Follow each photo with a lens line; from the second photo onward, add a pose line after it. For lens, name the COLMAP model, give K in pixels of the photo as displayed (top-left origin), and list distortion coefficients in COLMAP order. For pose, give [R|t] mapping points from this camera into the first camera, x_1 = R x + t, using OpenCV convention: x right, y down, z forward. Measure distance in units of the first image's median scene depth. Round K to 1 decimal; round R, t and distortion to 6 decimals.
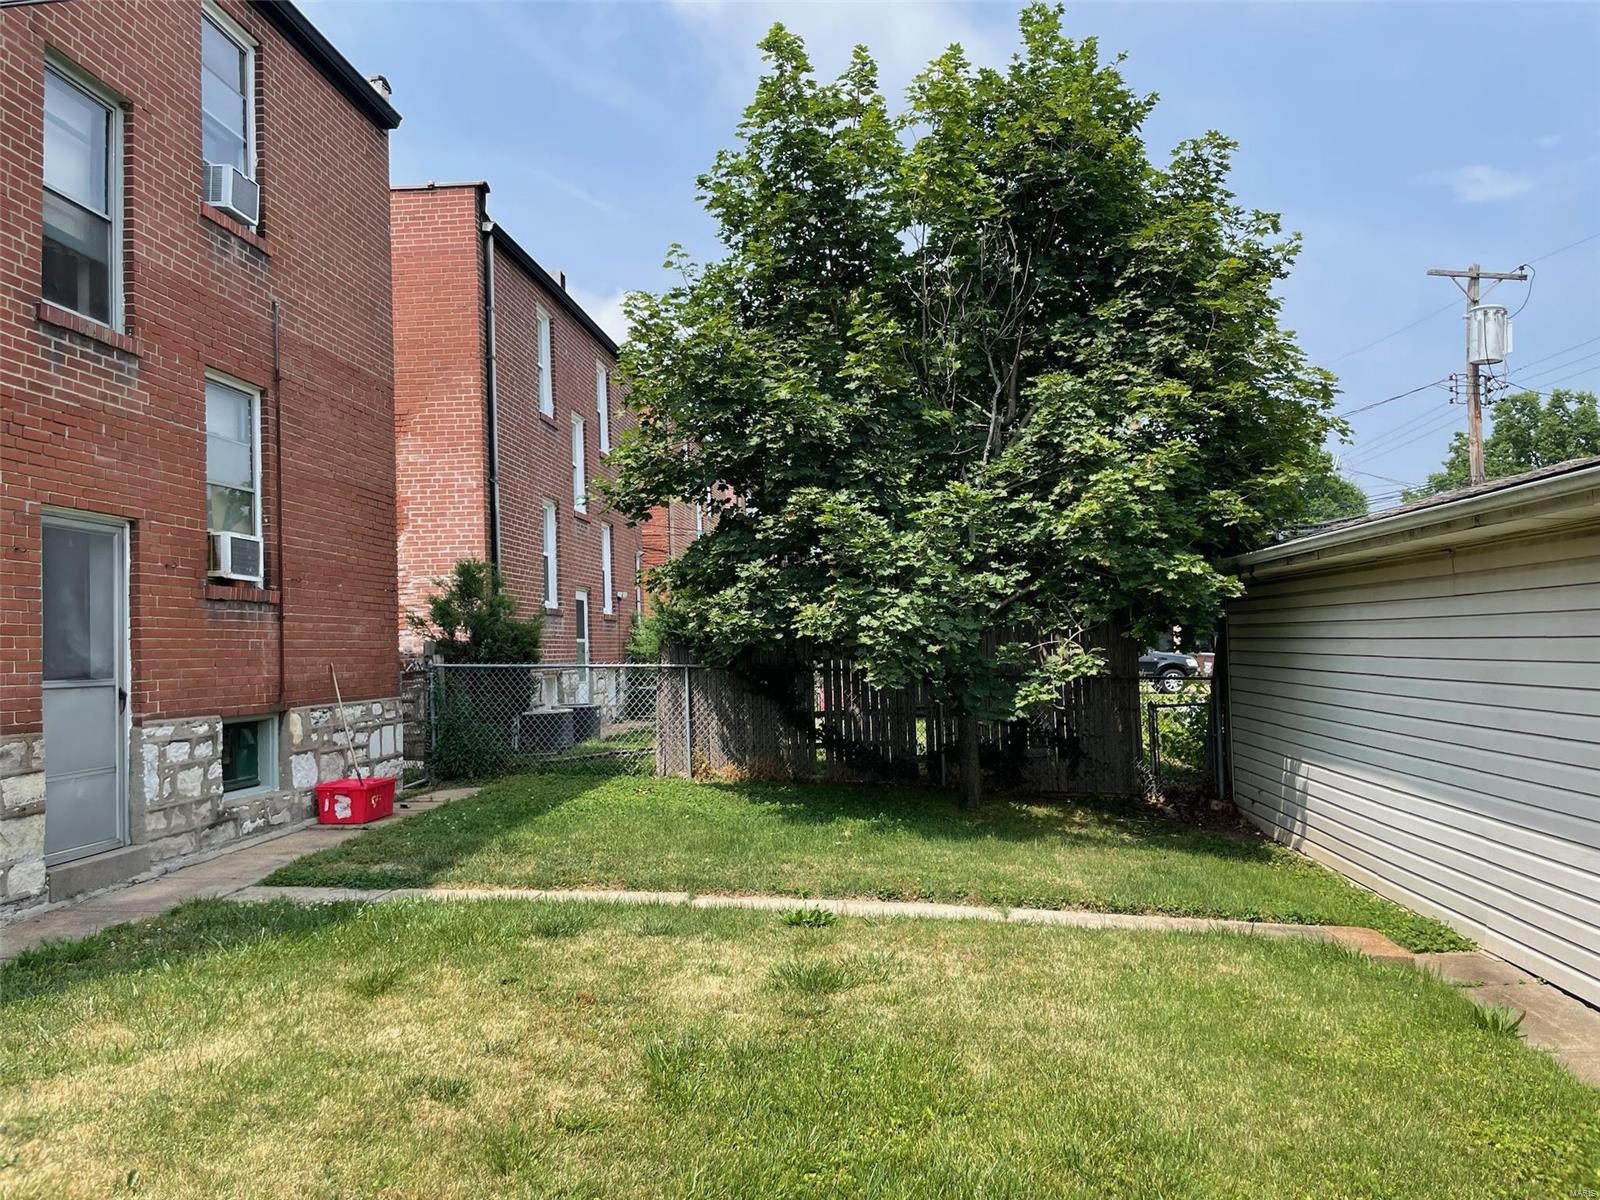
lens RADIAL K [[1215.0, 0, 809.4], [0, 1215.0, 599.5], [0, 0, 1]] dist [0.051363, -0.073825]
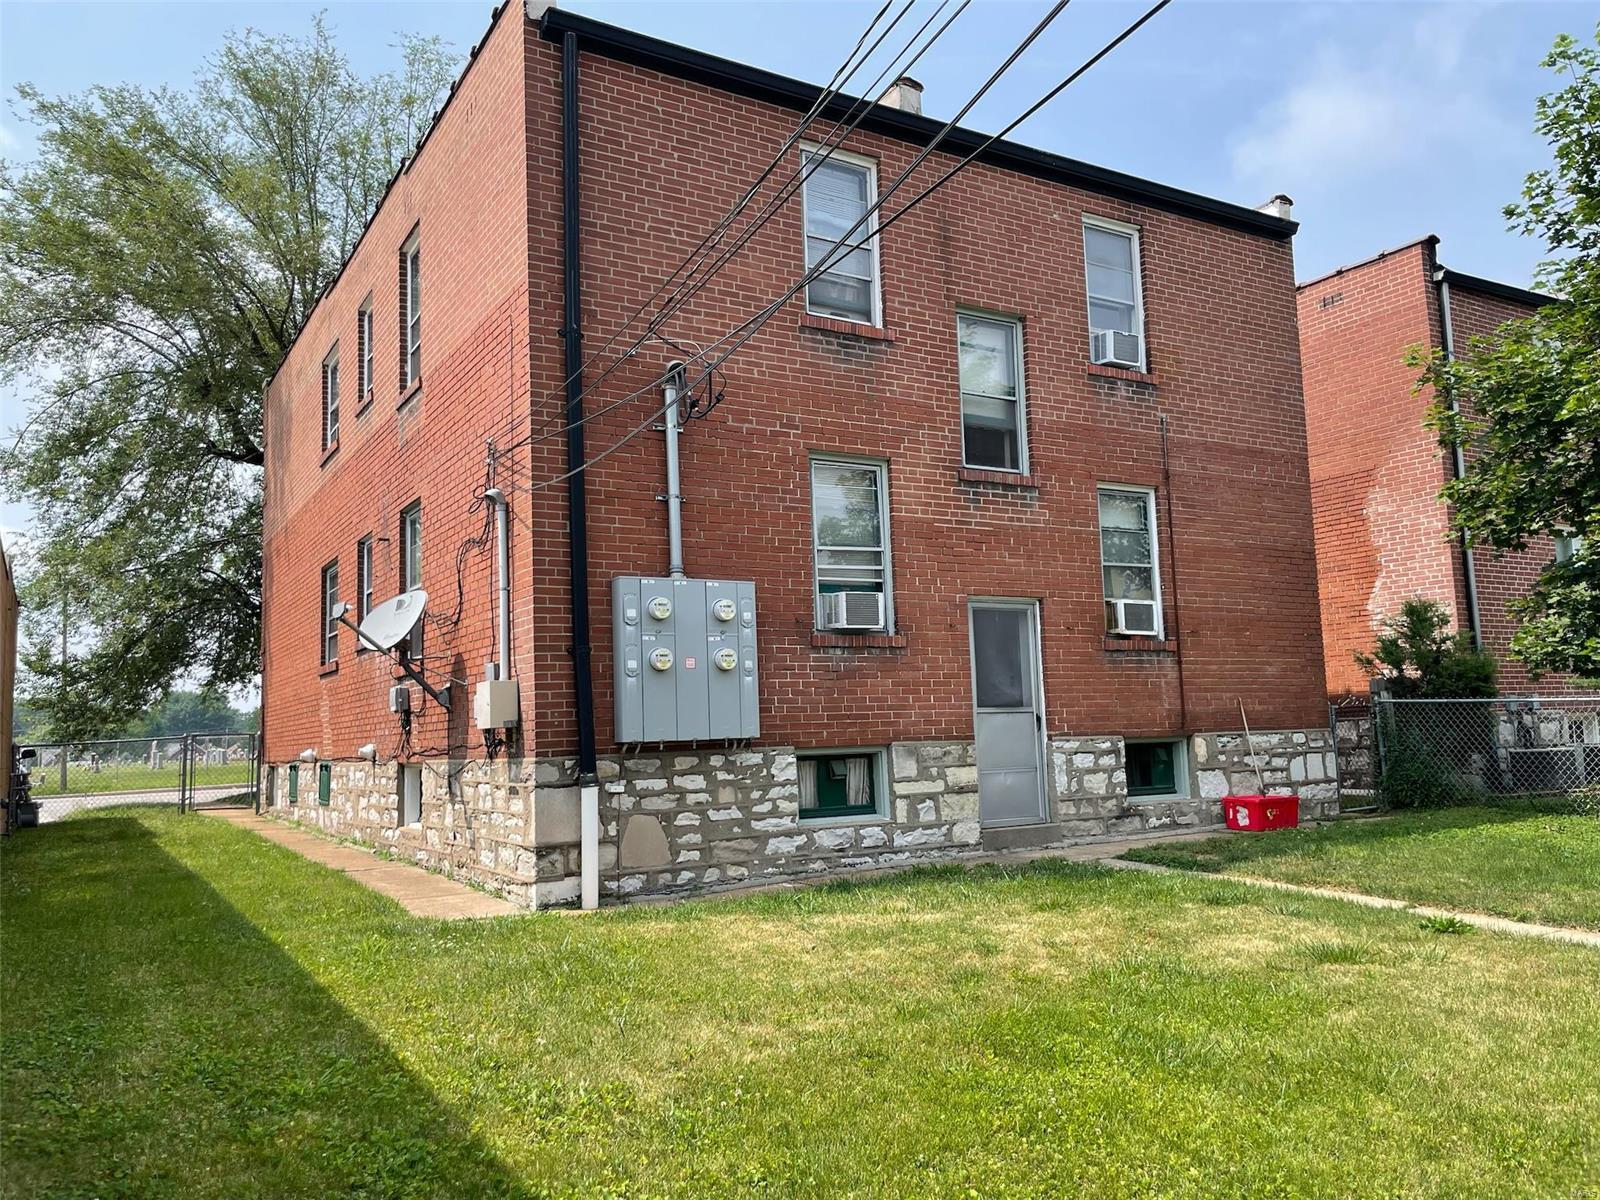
lens RADIAL K [[1215.0, 0, 801.6], [0, 1215.0, 603.9], [0, 0, 1]] dist [0.051363, -0.073825]
pose [[0.572782, -0.074569, -0.816309, 0.418180], [0.046324, 0.997207, -0.058590, 0.011721], [0.818398, -0.004256, 0.574637, -0.059920]]
